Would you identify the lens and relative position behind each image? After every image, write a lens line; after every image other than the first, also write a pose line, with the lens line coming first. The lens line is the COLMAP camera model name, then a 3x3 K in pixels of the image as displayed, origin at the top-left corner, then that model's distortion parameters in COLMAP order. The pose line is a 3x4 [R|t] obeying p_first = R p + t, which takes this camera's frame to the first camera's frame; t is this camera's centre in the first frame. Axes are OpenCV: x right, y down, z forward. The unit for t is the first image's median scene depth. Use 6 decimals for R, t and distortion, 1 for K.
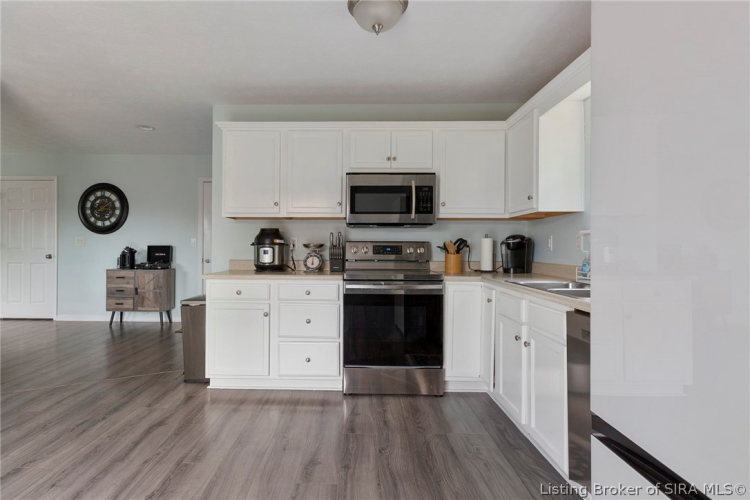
lens RADIAL K [[335.0, 0, 374.4], [0, 335.0, 245.7], [0, 0, 1]] dist [-0.000740, -0.000344]
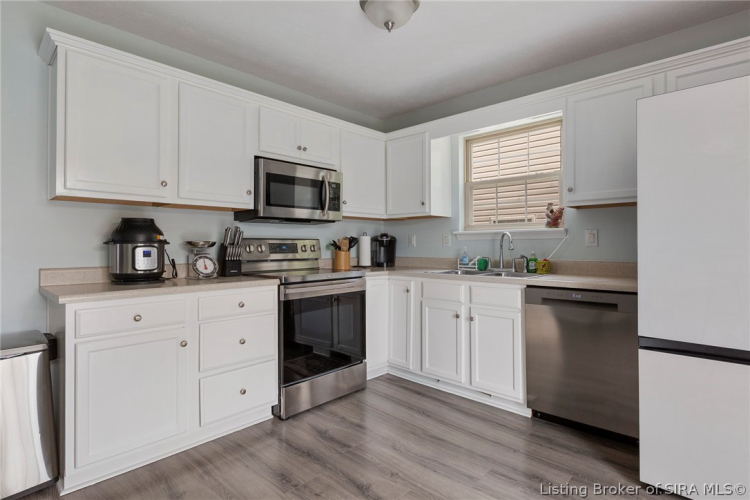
lens RADIAL K [[347.2, 0, 374.0], [0, 347.2, 240.1], [0, 0, 1]] dist [0.000407, 0.000127]
pose [[0.719616, 0.001640, 0.694371, -0.465096], [0.004653, 0.999963, -0.007184, -0.001559], [-0.694357, 0.008401, 0.719582, 0.181569]]
